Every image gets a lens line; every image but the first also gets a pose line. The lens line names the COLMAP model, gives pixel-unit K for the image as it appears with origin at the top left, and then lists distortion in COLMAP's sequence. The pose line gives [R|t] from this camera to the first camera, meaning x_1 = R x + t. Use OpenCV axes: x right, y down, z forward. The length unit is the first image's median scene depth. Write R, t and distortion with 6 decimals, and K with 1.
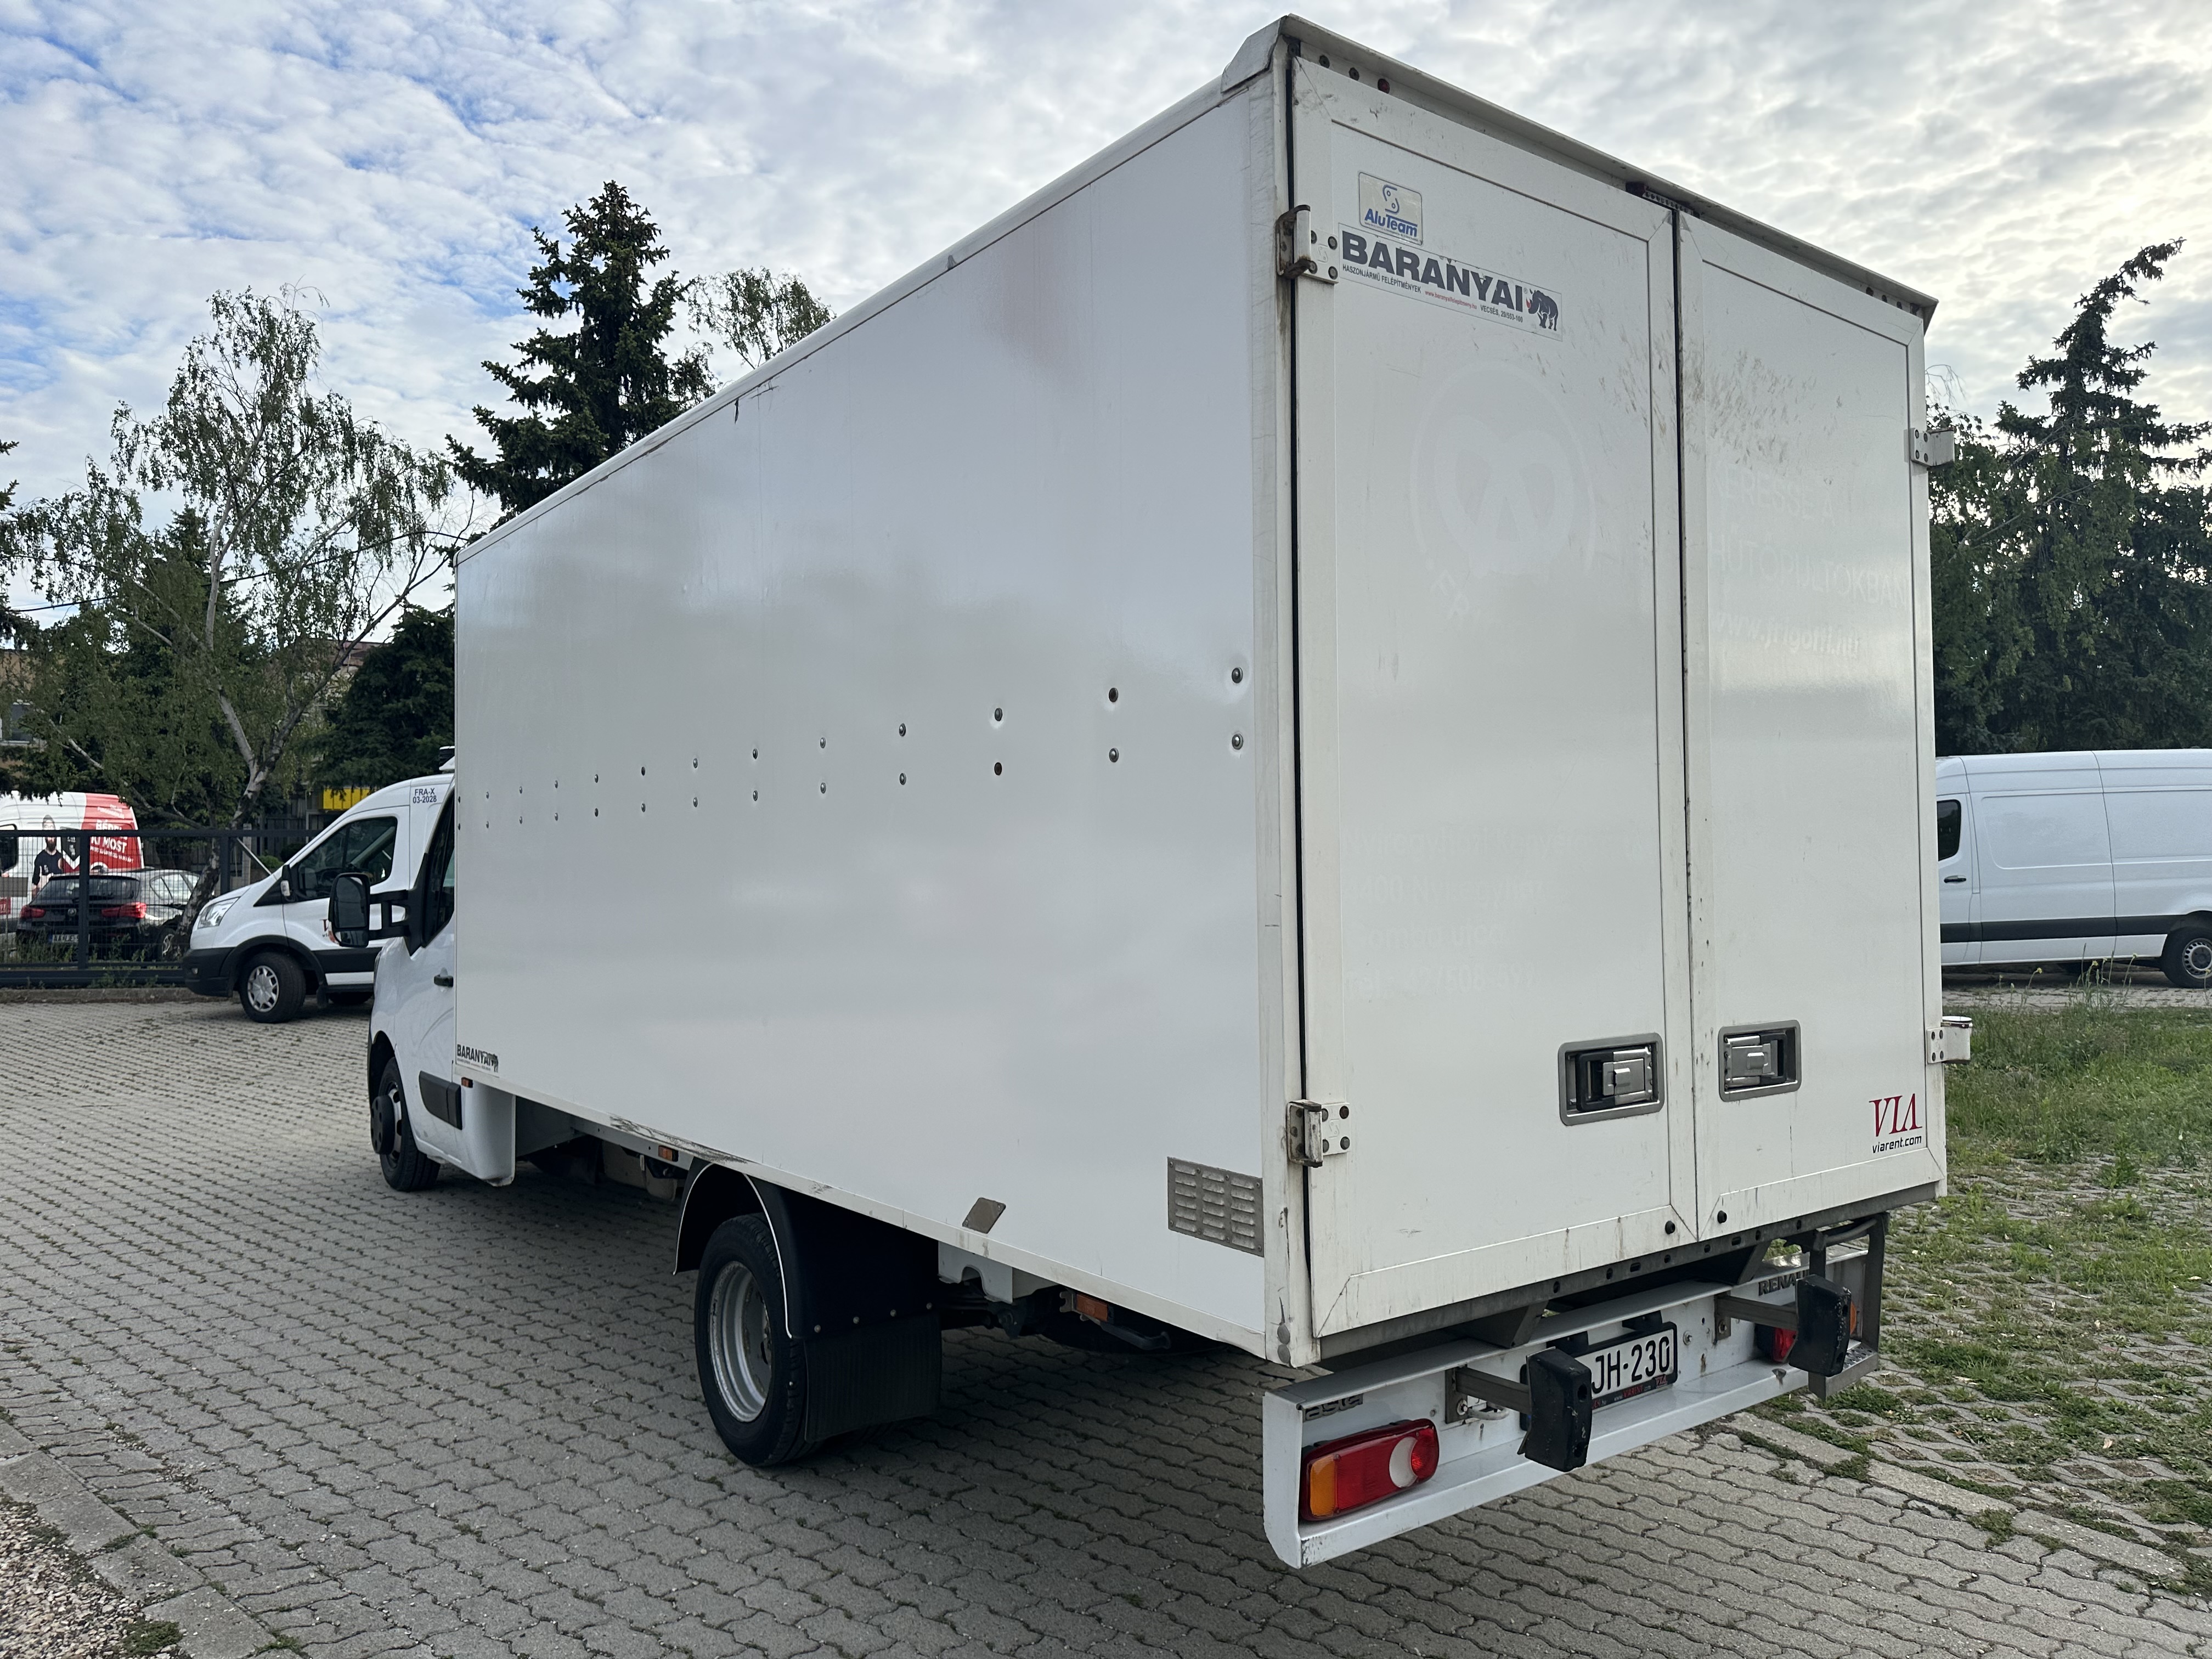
lens RADIAL K [[1549.9, 0, 1103.0], [0, 1549.9, 829.4], [0, 0, 1]] dist [0.019918, -0.016986]
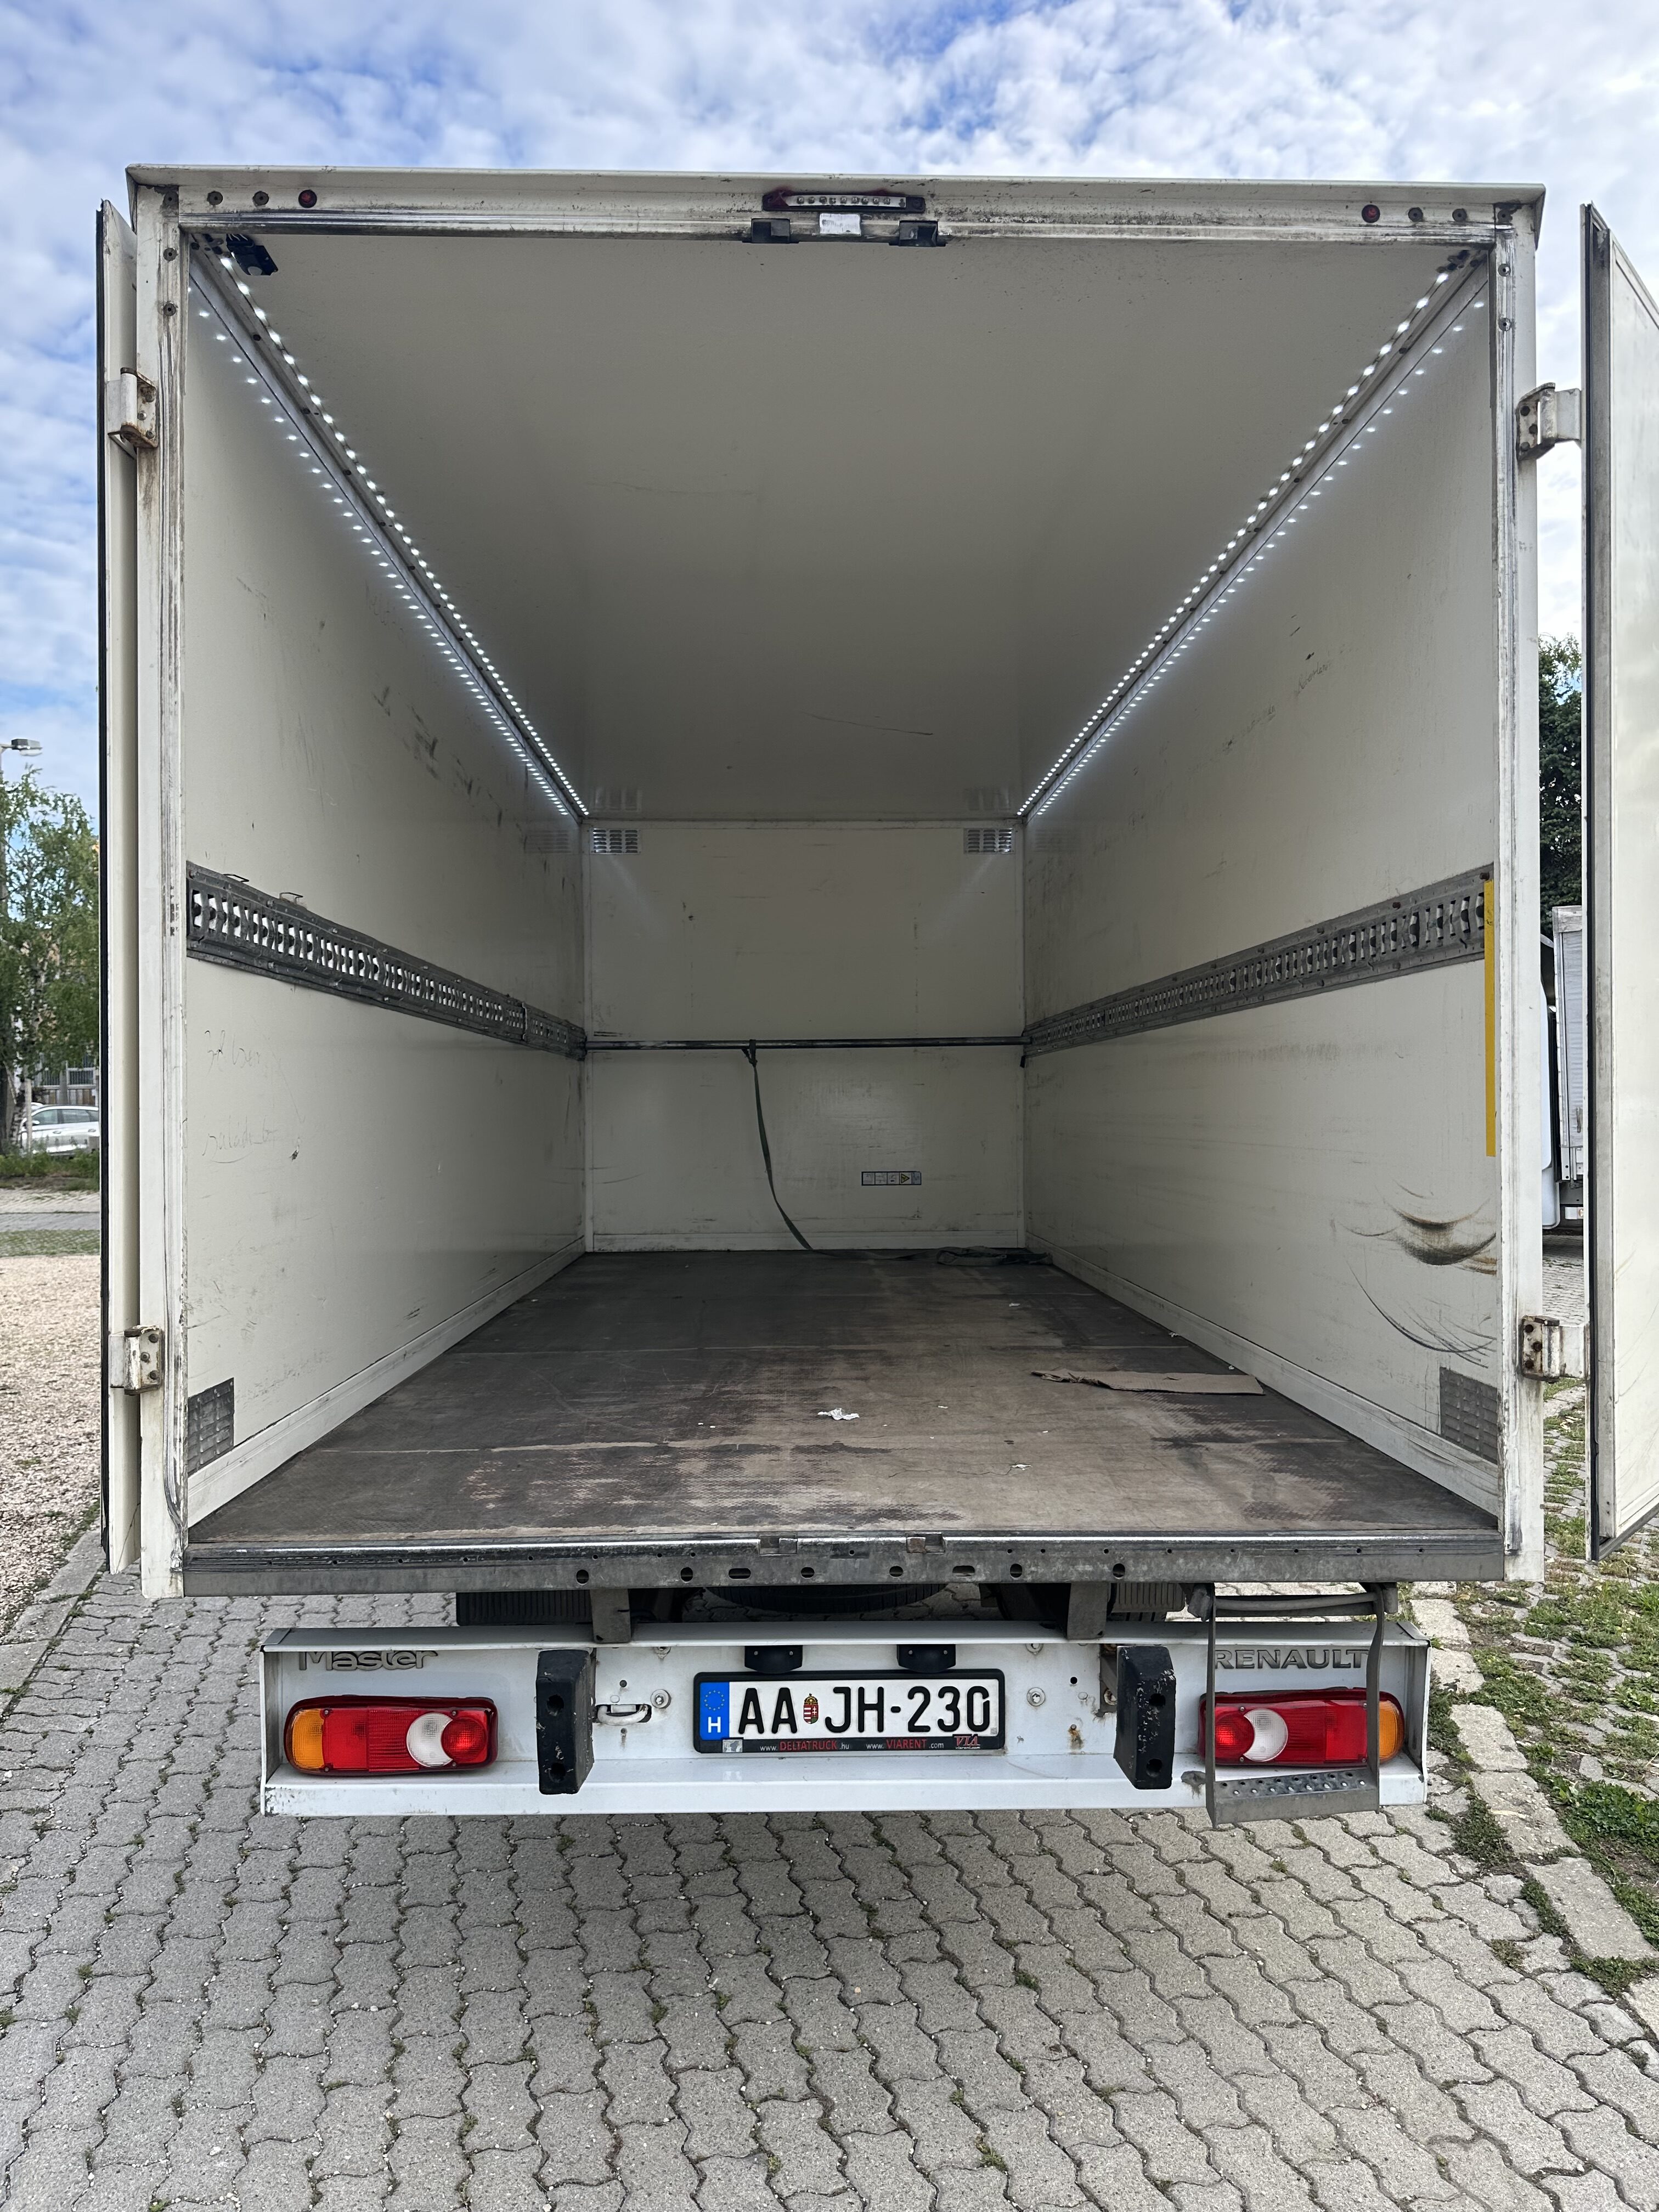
lens RADIAL K [[1549.9, 0, 828.4], [0, 1549.9, 1107.0], [0, 0, 1]] dist [0.019918, -0.016986]
pose [[0.820356, 0.001157, -0.571853, 0.702304], [0.016432, 0.999537, 0.025595, 0.017662], [0.571618, -0.030393, 0.819957, 0.318468]]
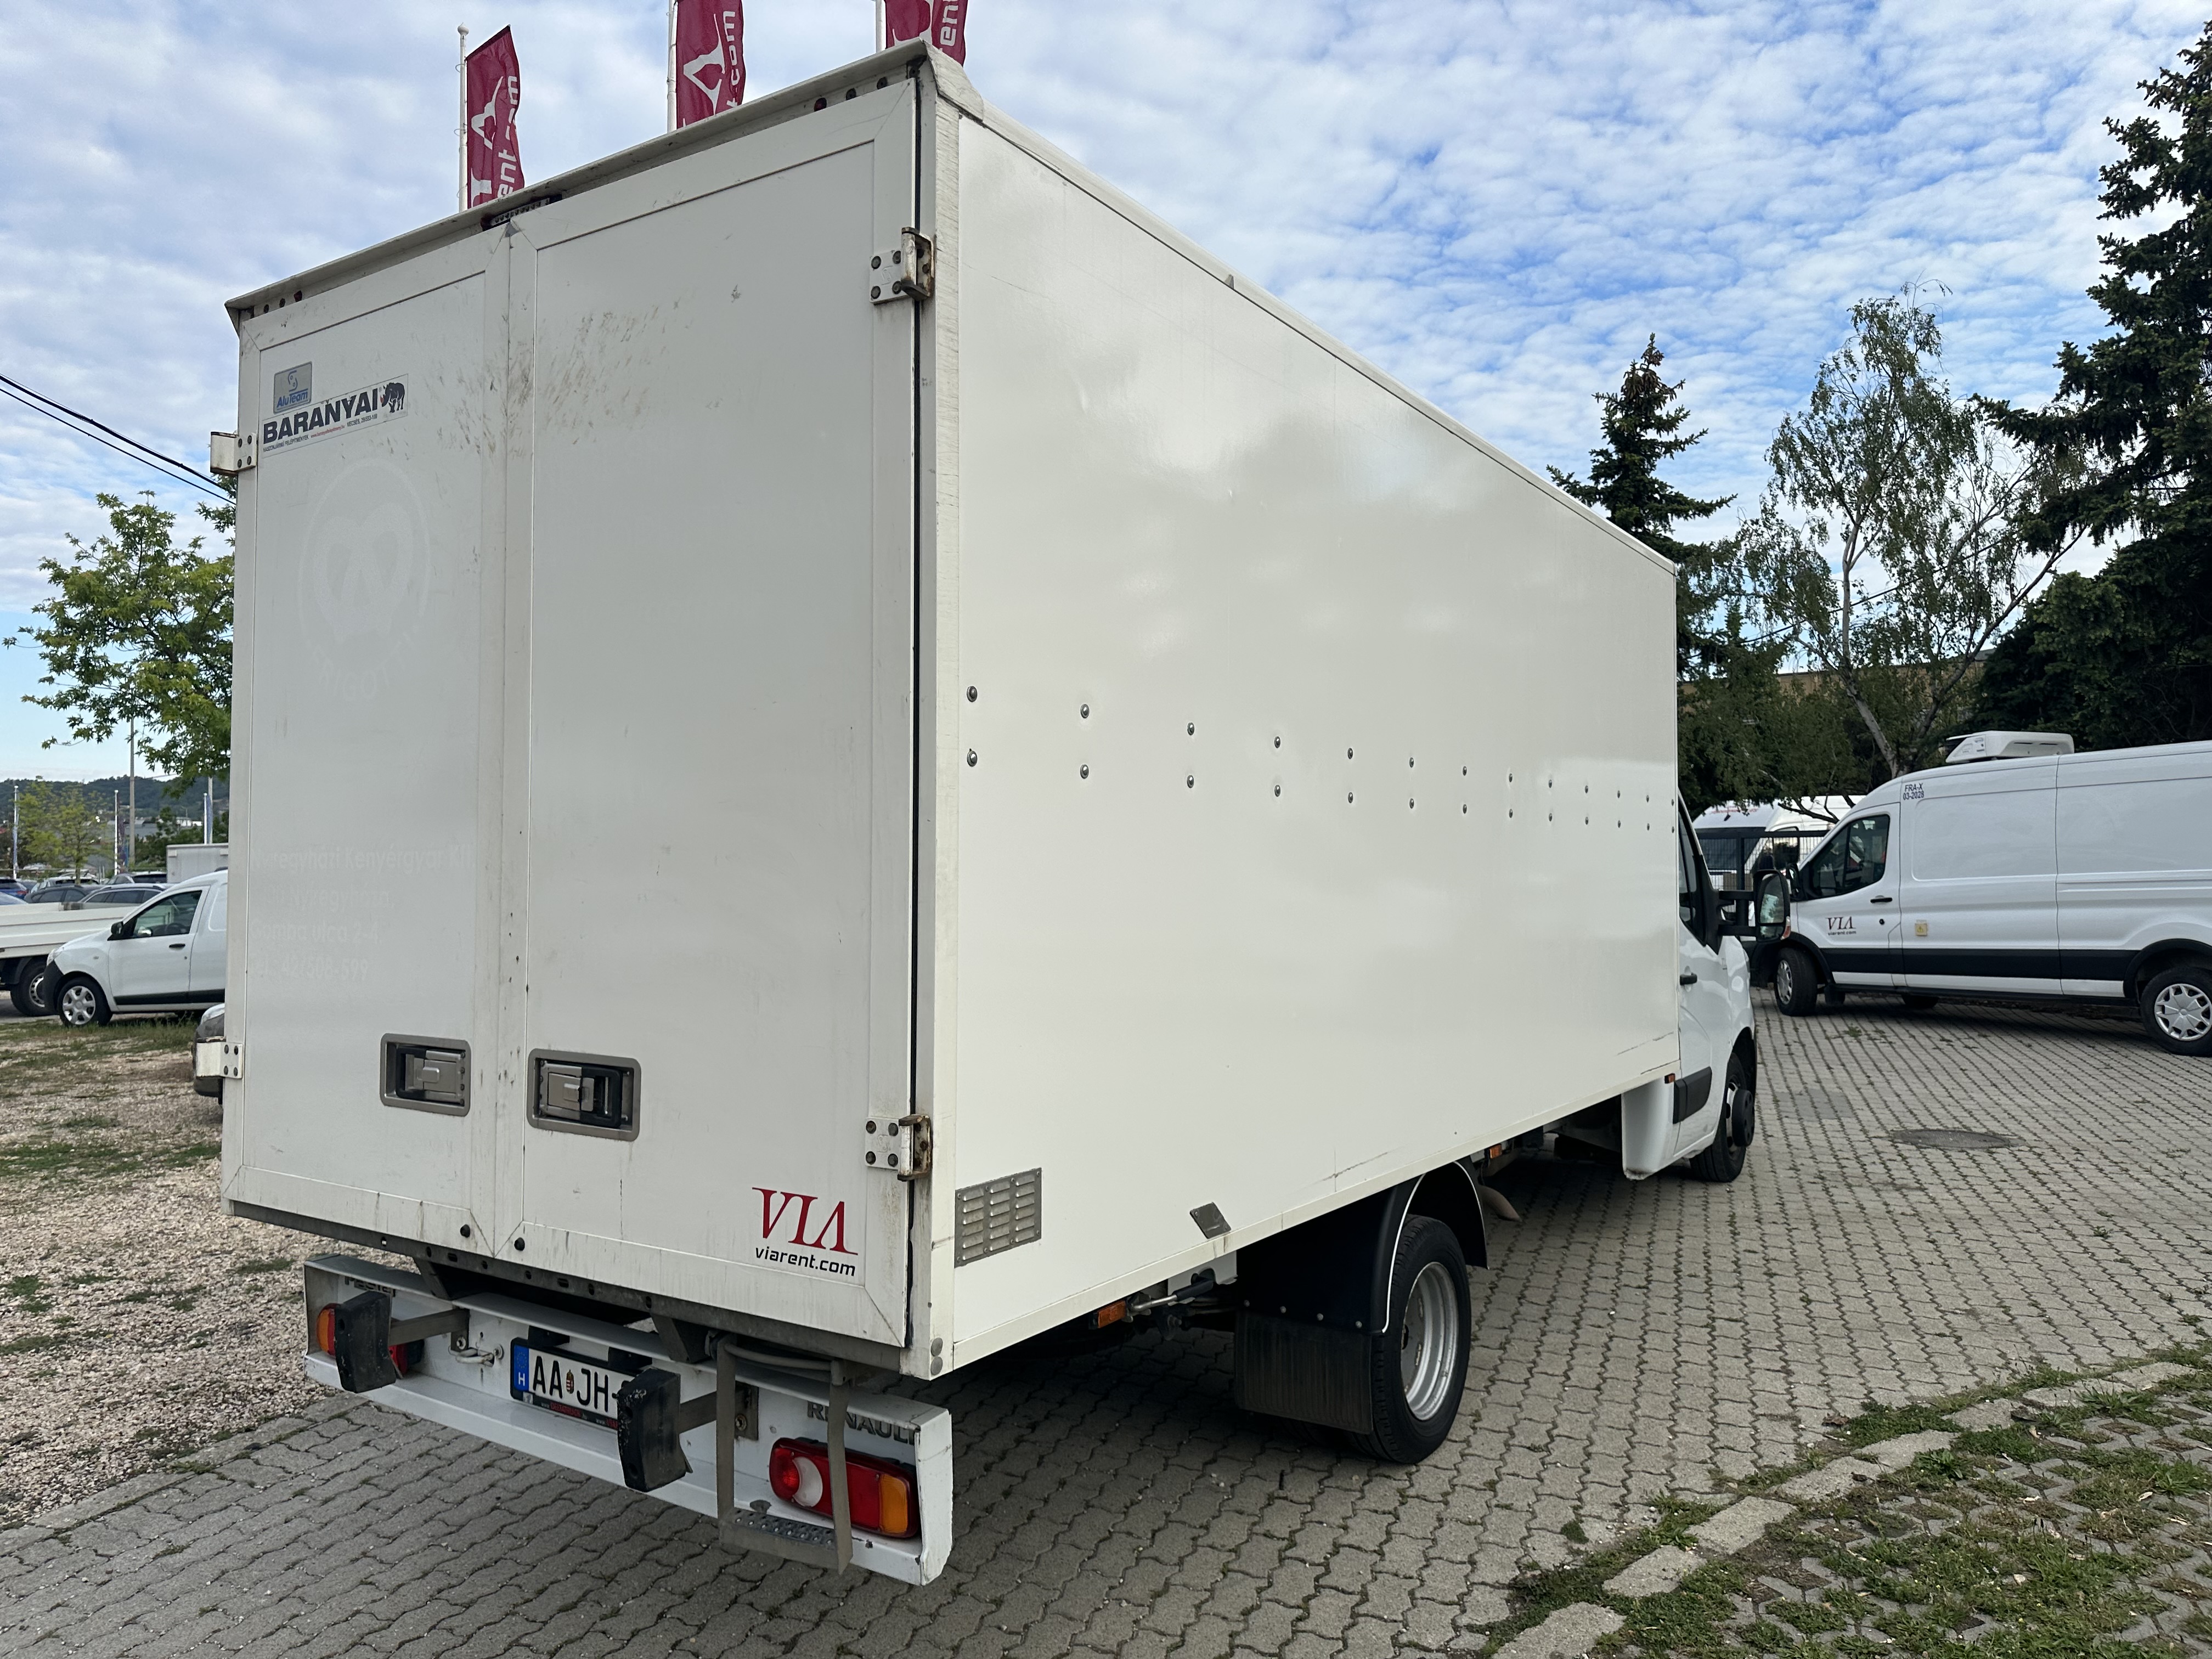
lens RADIAL K [[1549.9, 0, 1083.2], [0, 1549.9, 834.6], [0, 0, 1]] dist [0.019918, -0.016986]
pose [[0.338304, -0.017329, -0.940877, 1.251706], [0.023183, 0.999680, -0.010077, 0.011539], [0.940751, -0.018403, 0.338598, 0.882642]]
